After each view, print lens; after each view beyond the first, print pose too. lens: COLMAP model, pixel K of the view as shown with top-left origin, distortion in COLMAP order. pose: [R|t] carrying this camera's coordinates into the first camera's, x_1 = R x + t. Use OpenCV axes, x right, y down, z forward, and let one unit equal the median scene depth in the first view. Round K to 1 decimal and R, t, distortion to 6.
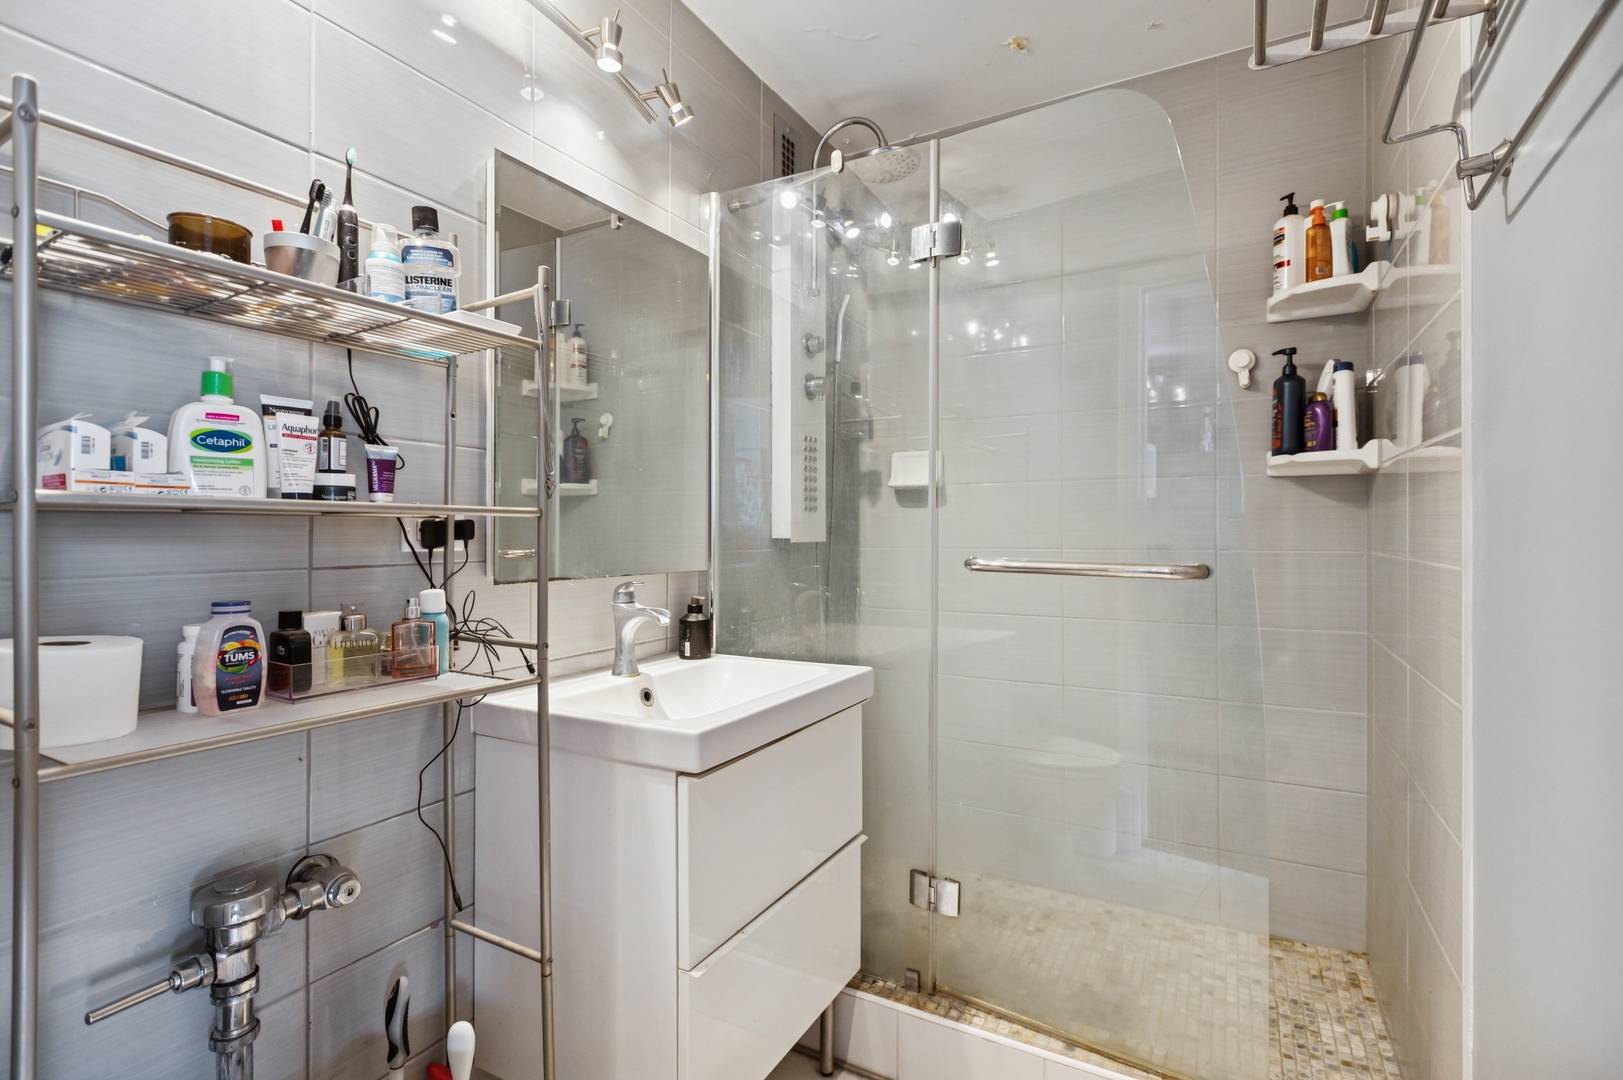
lens RADIAL K [[781.1, 0, 789.5], [0, 781.1, 529.8], [0, 0, 1]] dist [0.018136, -0.008066]
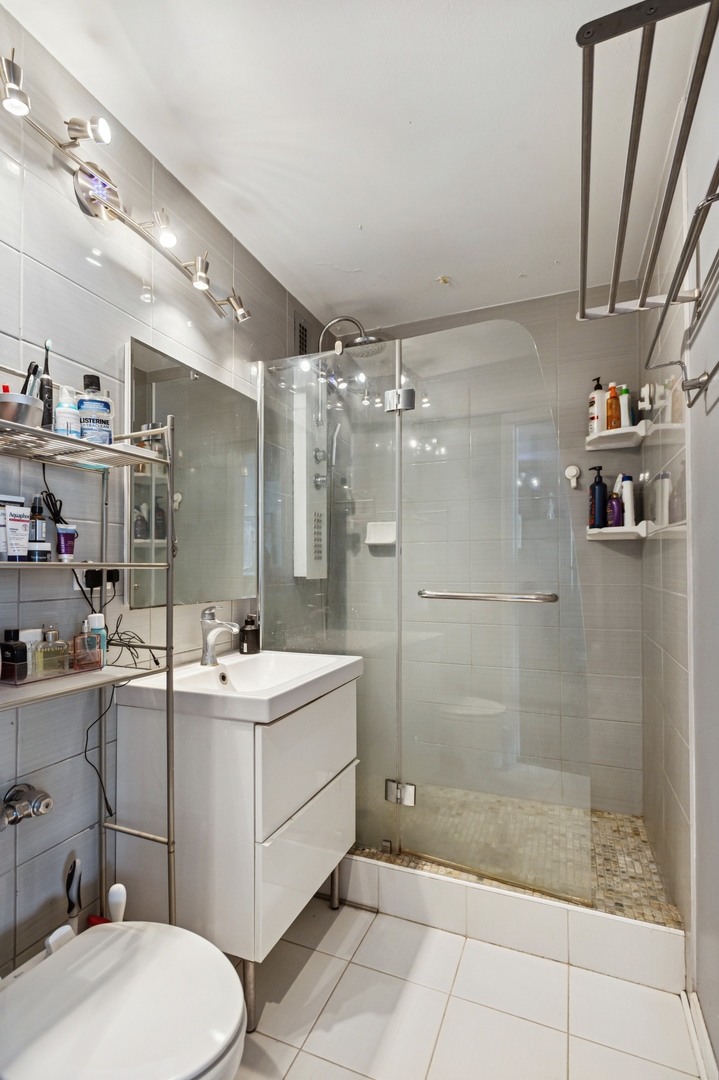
lens RADIAL K [[519.8, 0, 343.0], [0, 519.8, 558.9], [0, 0, 1]] dist [0.018136, -0.008066]
pose [[0.993753, -0.000662, 0.111598, -0.058662], [0.002015, 0.999926, -0.012011, -0.017503], [-0.111581, 0.012161, 0.993681, -0.088332]]
